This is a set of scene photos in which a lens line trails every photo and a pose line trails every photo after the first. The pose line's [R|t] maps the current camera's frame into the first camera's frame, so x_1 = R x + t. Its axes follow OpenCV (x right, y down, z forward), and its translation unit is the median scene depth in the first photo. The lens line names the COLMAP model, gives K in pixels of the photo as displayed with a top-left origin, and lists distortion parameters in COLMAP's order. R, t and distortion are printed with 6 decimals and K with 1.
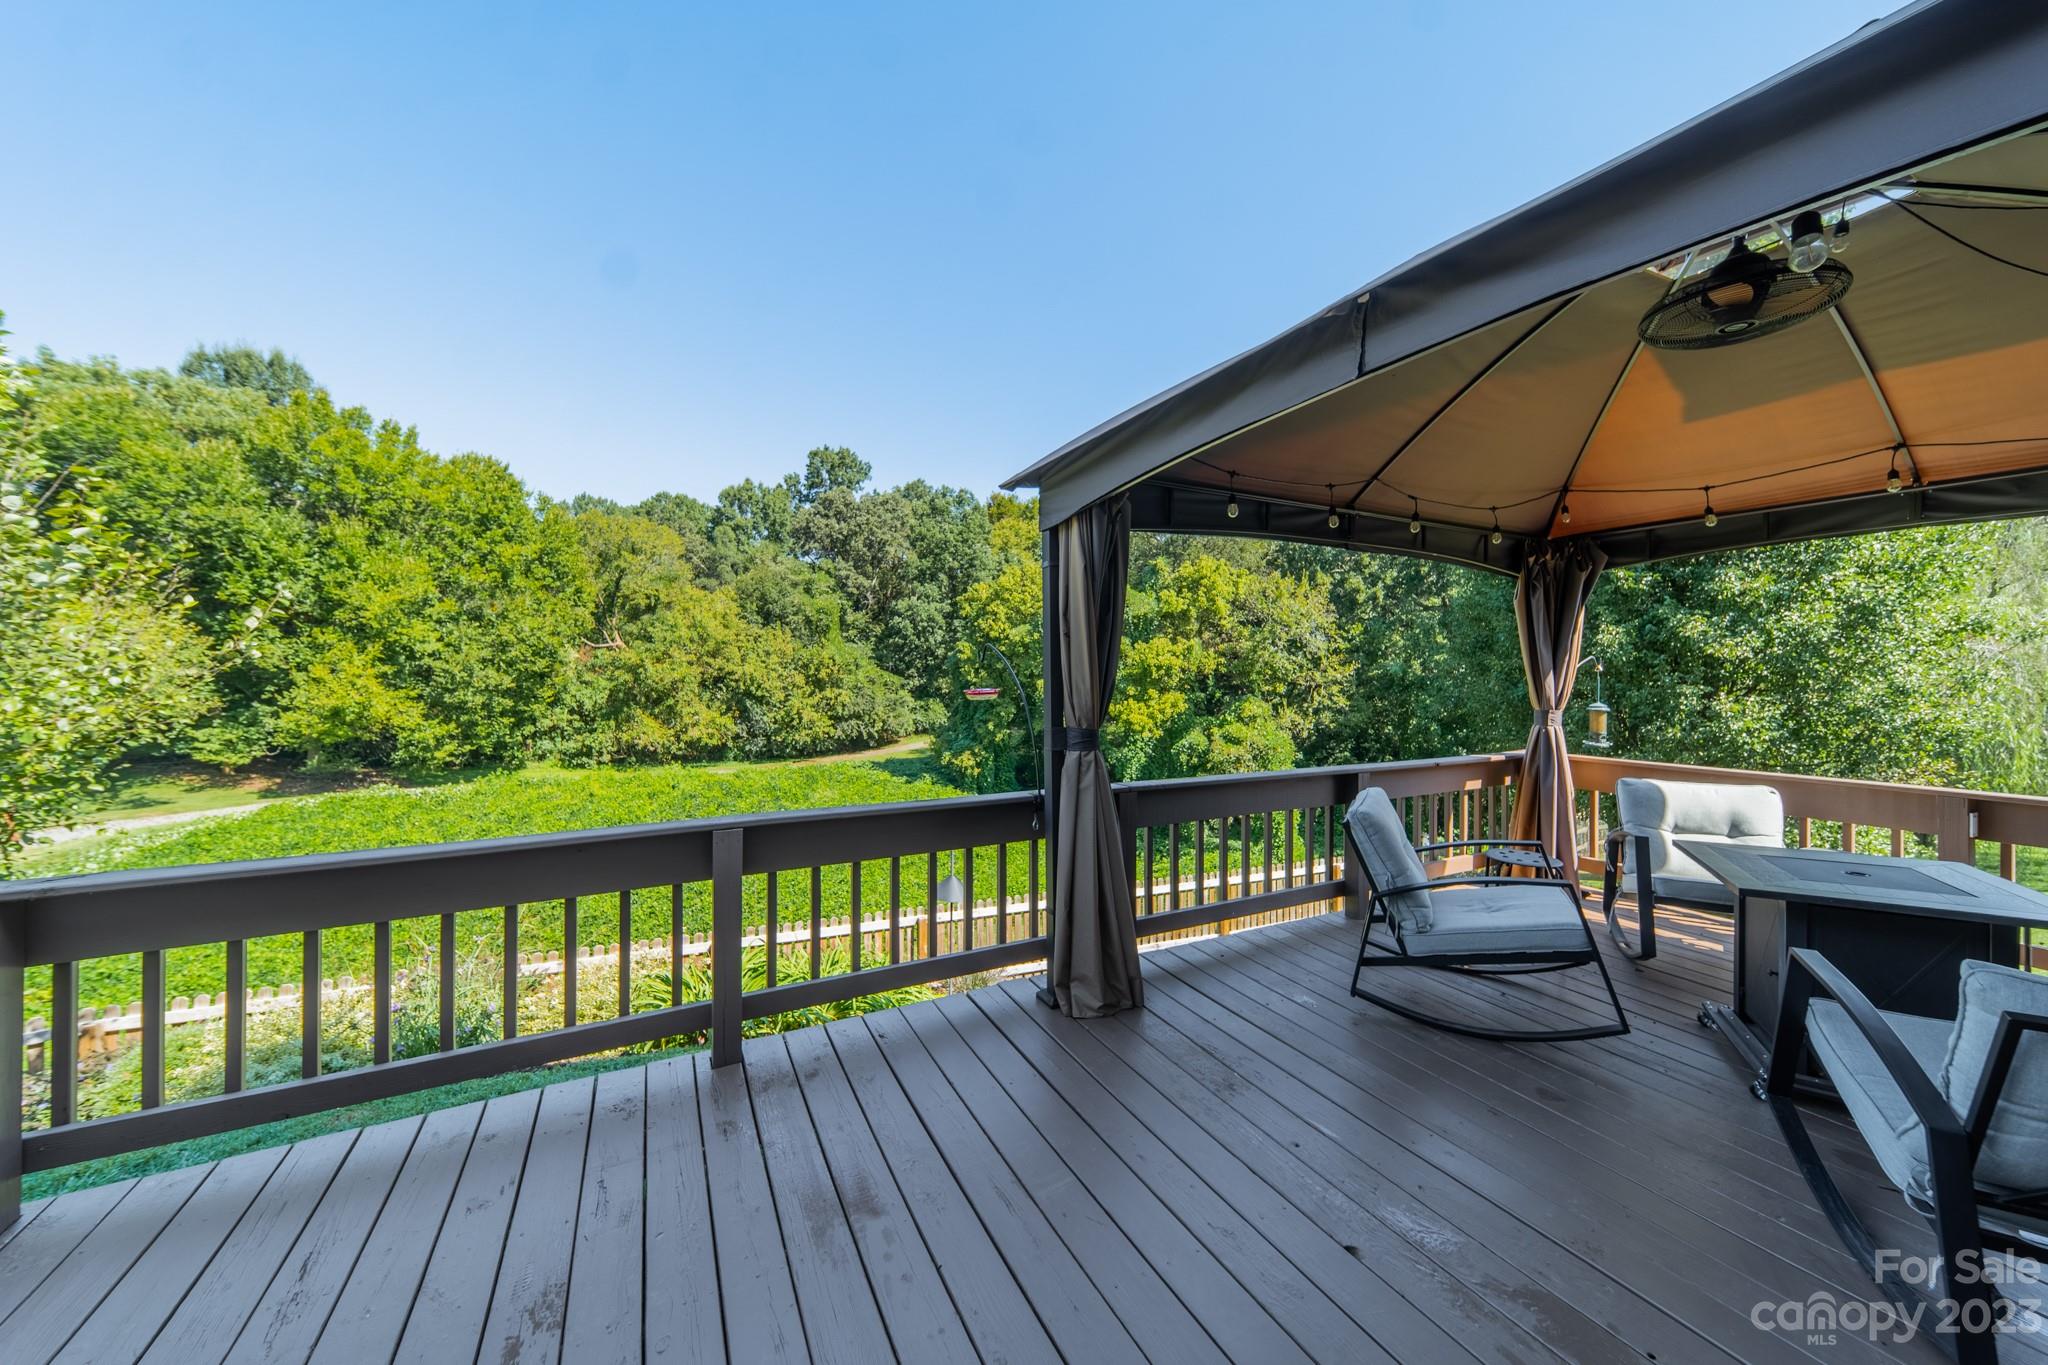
lens RADIAL K [[730.3, 0, 1027.1], [0, 730.3, 681.7], [0, 0, 1]] dist [0.003667, 0.000520]
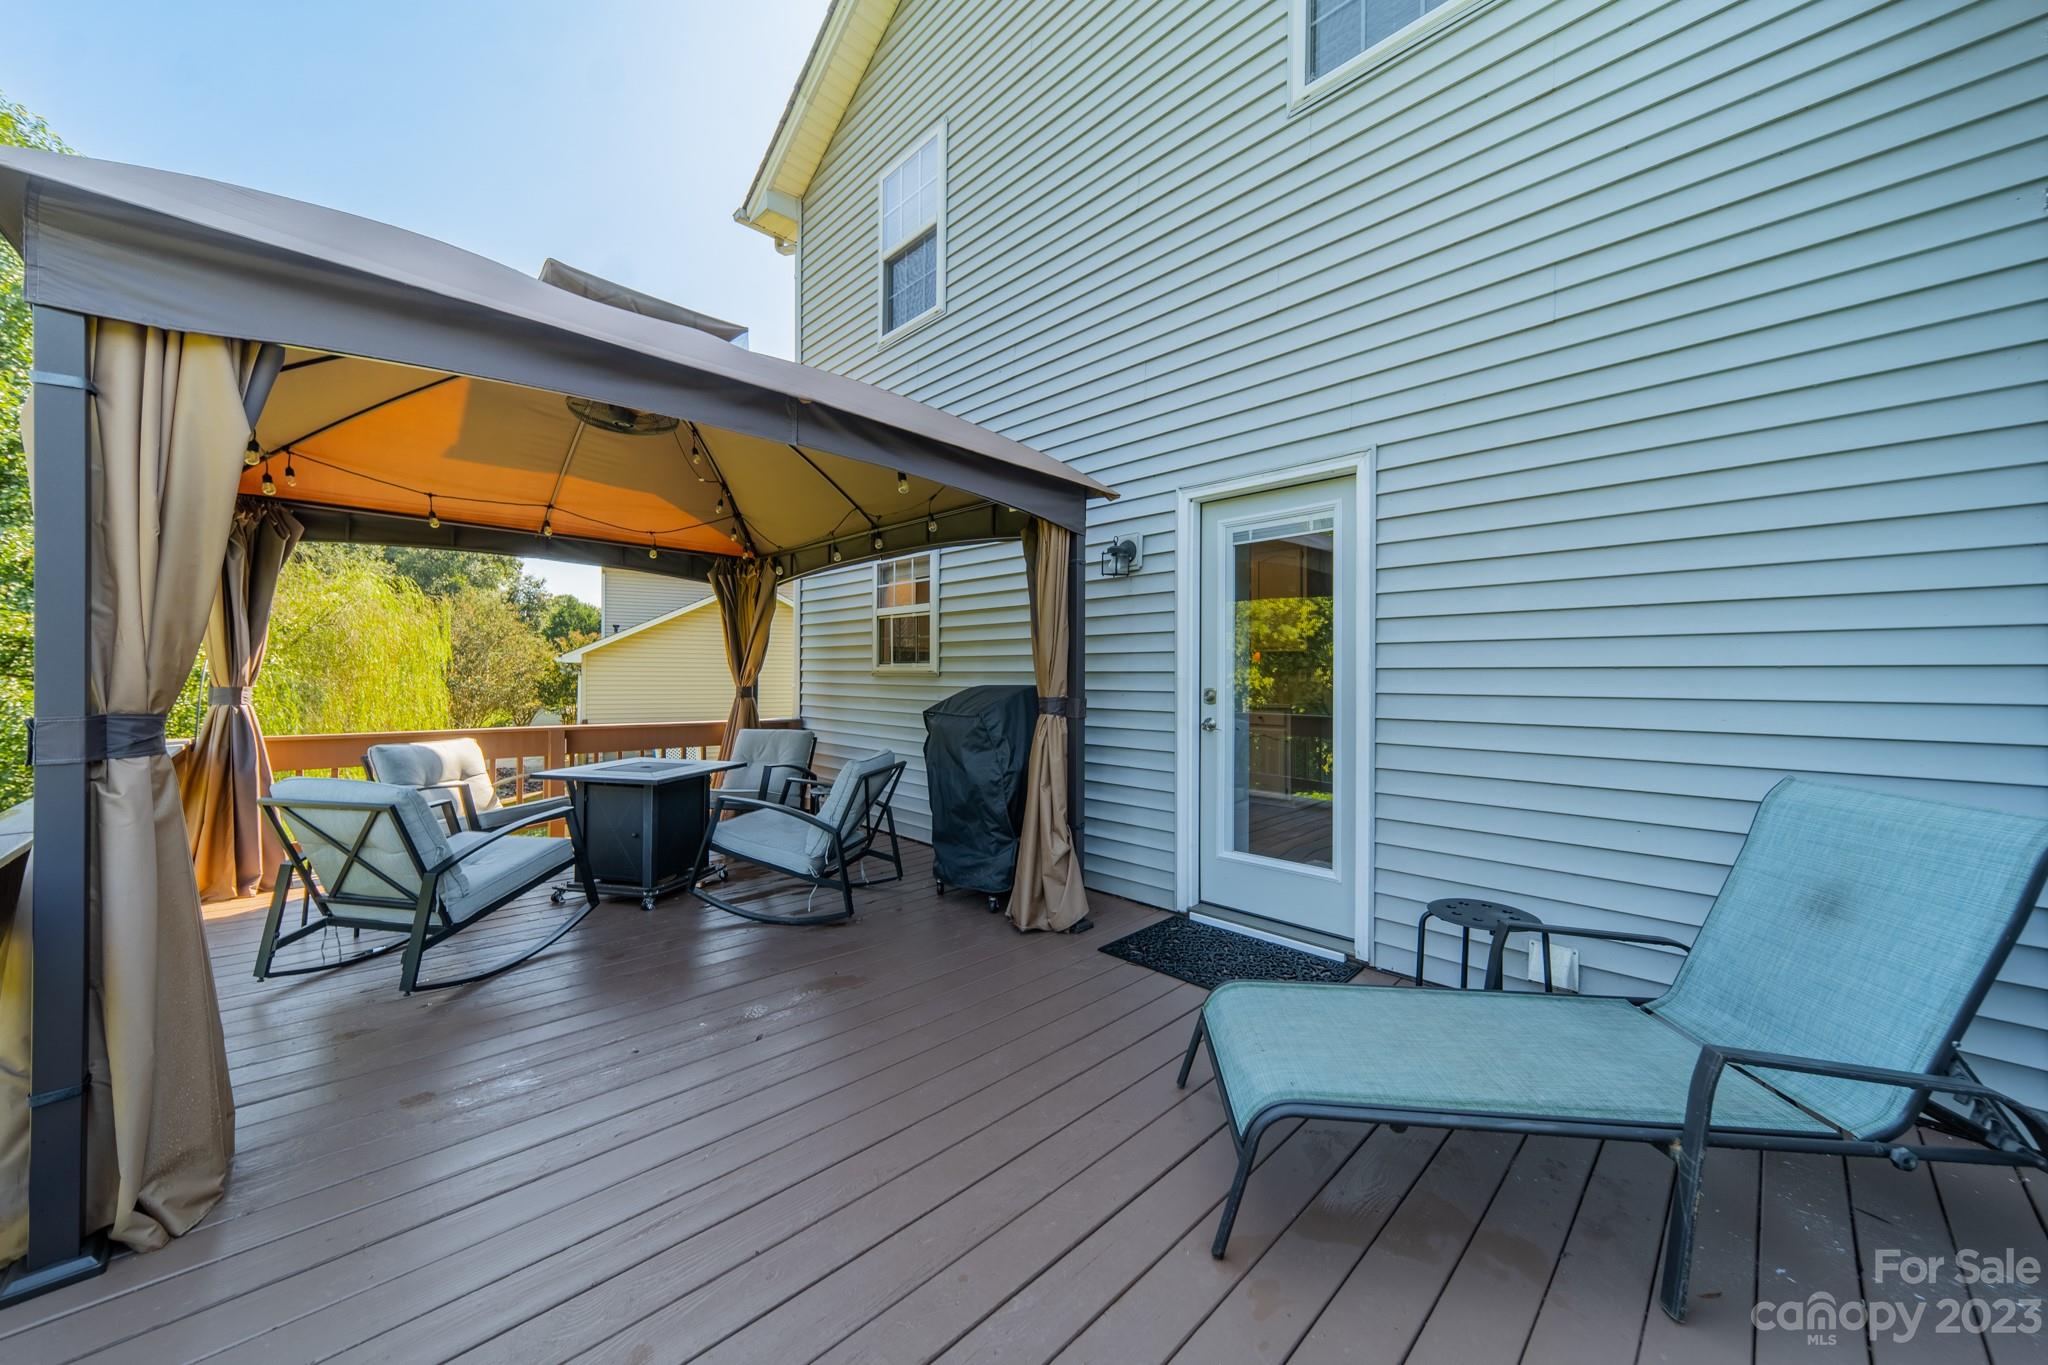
lens RADIAL K [[730.3, 0, 1028.5], [0, 730.3, 678.0], [0, 0, 1]] dist [0.003667, 0.000520]
pose [[-0.284298, -0.008144, 0.958701, -0.308131], [-0.002795, 0.999967, 0.007665, 0.013938], [-0.958732, -0.000500, -0.284311, 0.256819]]
